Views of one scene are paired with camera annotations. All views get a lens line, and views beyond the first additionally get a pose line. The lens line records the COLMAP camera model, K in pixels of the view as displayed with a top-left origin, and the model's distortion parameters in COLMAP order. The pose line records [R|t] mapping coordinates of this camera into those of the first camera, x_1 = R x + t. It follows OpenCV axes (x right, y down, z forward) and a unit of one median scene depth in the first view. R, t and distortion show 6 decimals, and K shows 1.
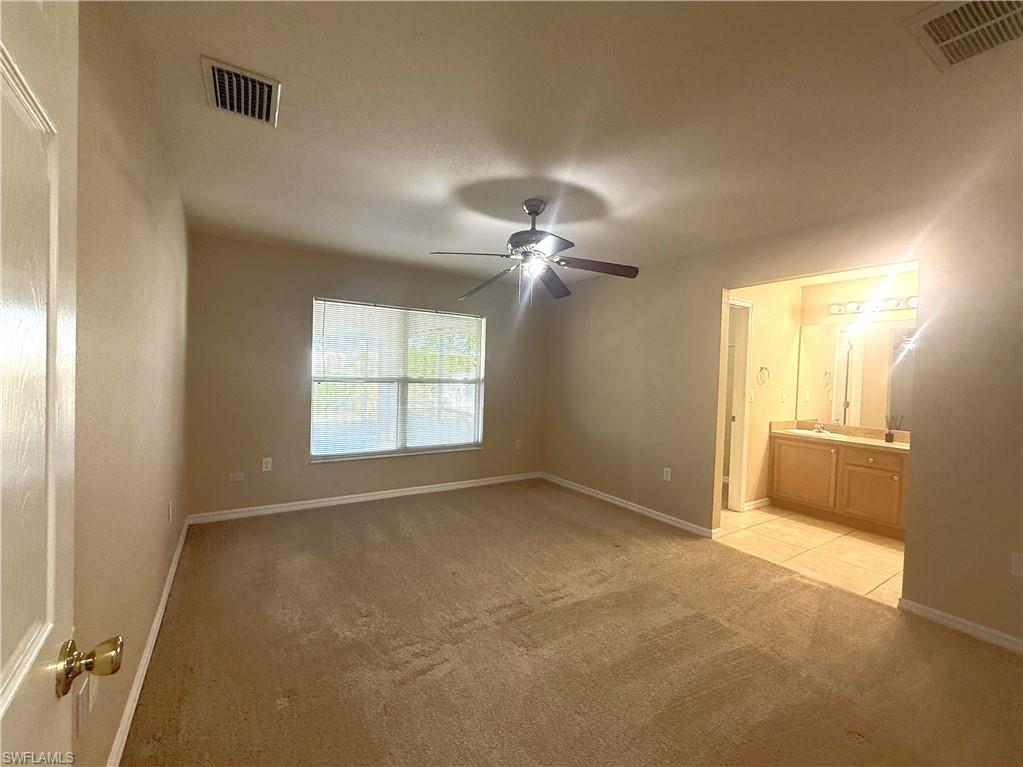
lens RADIAL K [[423.9, 0, 507.6], [0, 423.9, 382.7], [0, 0, 1]] dist [0.000015, 0.000124]
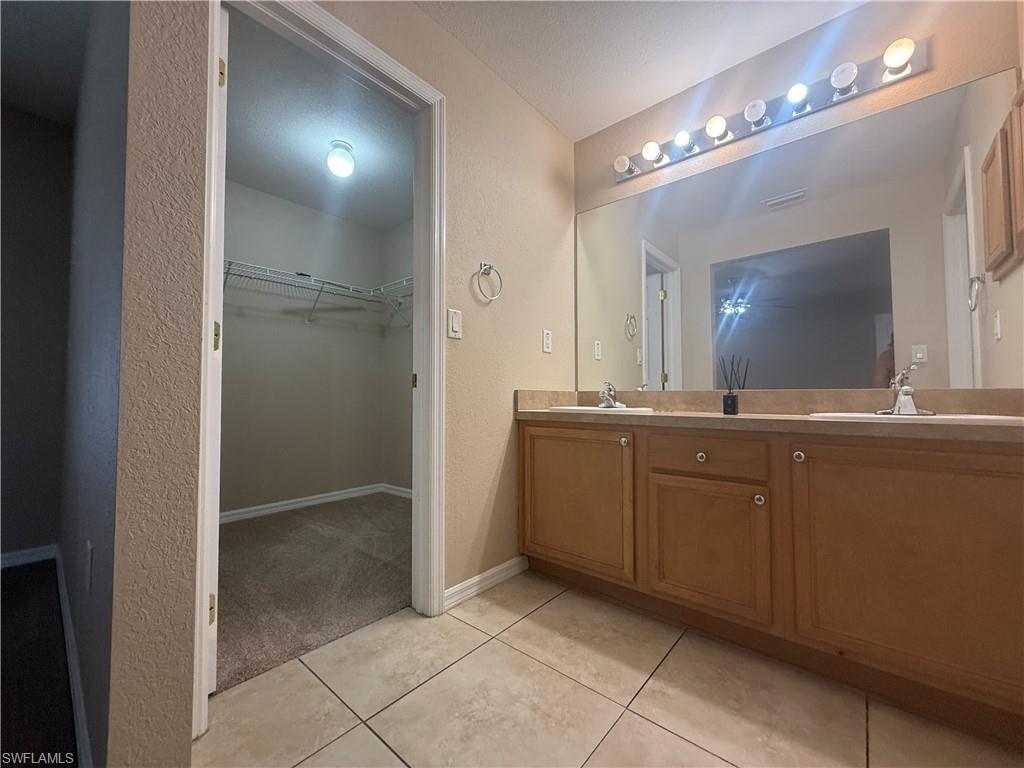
lens RADIAL K [[409.9, 0, 509.3], [0, 409.9, 380.7], [0, 0, 1]] dist [-0.001236, -0.000087]
pose [[0.958887, -0.024761, 0.282705, 0.660494], [0.040631, 0.997902, -0.050411, 0.141131], [-0.280864, 0.059825, 0.957881, 0.775273]]
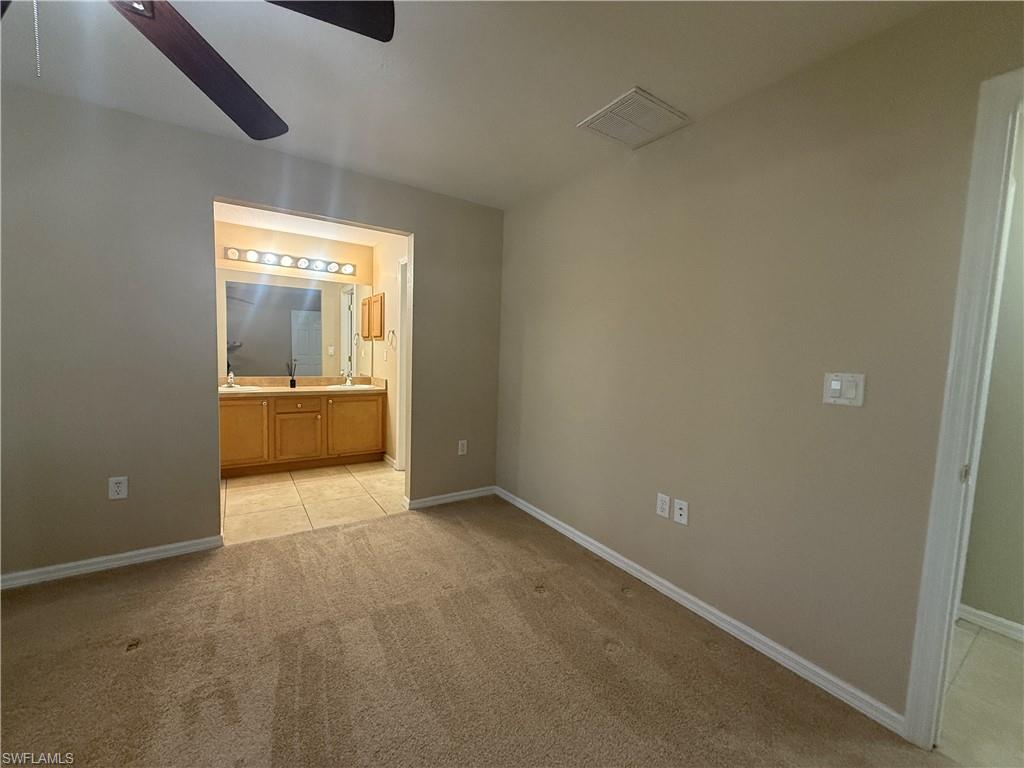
lens RADIAL K [[409.9, 0, 509.3], [0, 409.9, 380.7], [0, 0, 1]] dist [-0.001236, -0.000087]
pose [[-0.019979, -0.103249, 0.994455, -0.213808], [-0.007198, 0.994642, 0.103124, 0.008900], [-0.999774, -0.005098, -0.020615, 0.551577]]
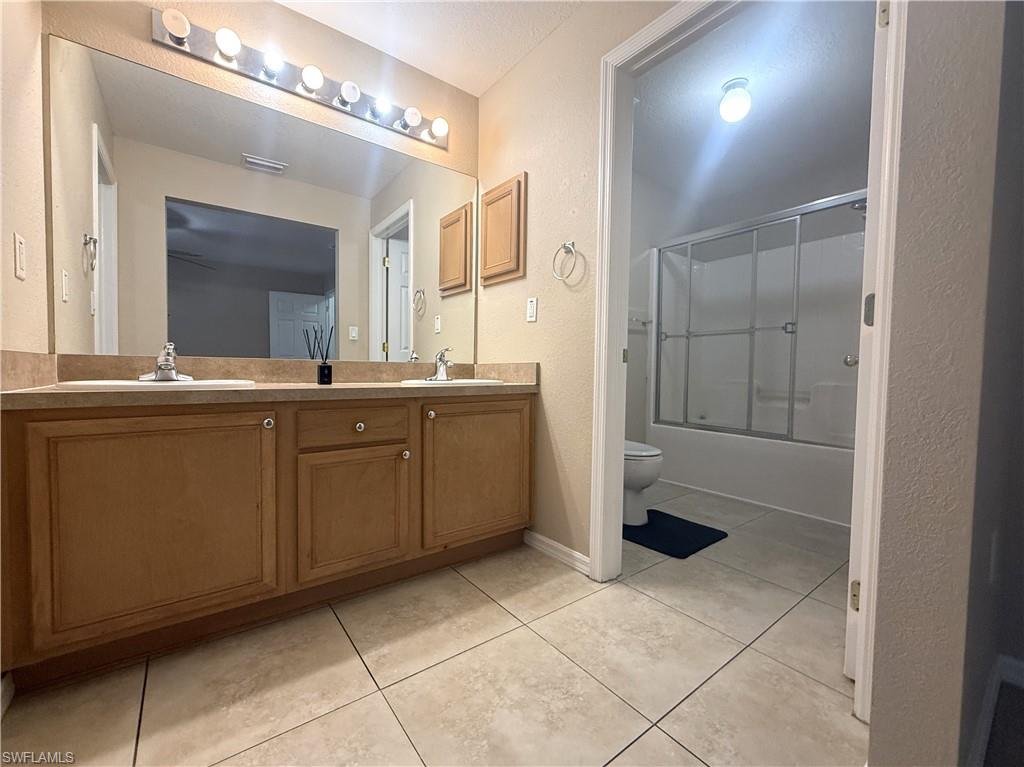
lens RADIAL K [[424.3, 0, 508.1], [0, 424.3, 382.7], [0, 0, 1]] dist [0.000015, 0.000124]
pose [[-0.078365, -0.069755, 0.994481, 0.512299], [0.007031, 0.997486, 0.070520, 0.129812], [-0.996900, 0.012518, -0.077677, 1.012416]]
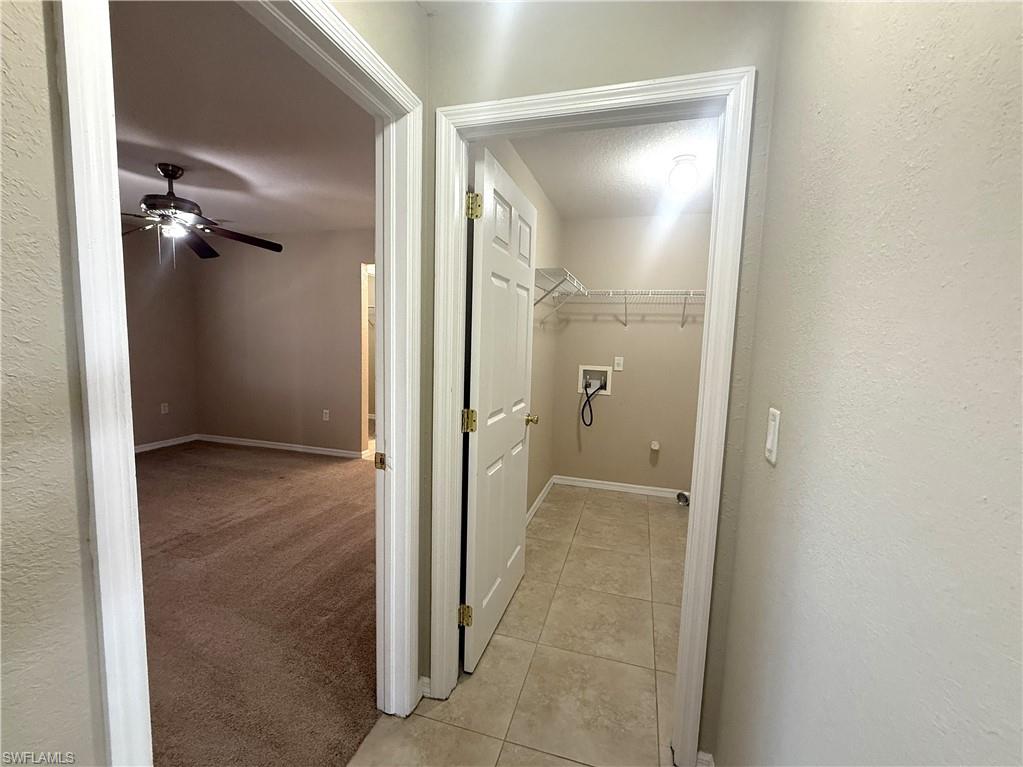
lens RADIAL K [[442.9, 0, 511.5], [0, 442.9, 383.5], [0, 0, 1]] dist [-0.001304, 0.000000]
pose [[0.758129, -0.075446, 0.647726, -0.036584], [0.009133, 0.994416, 0.105139, -0.001192], [-0.652041, -0.073793, 0.754584, -0.330634]]
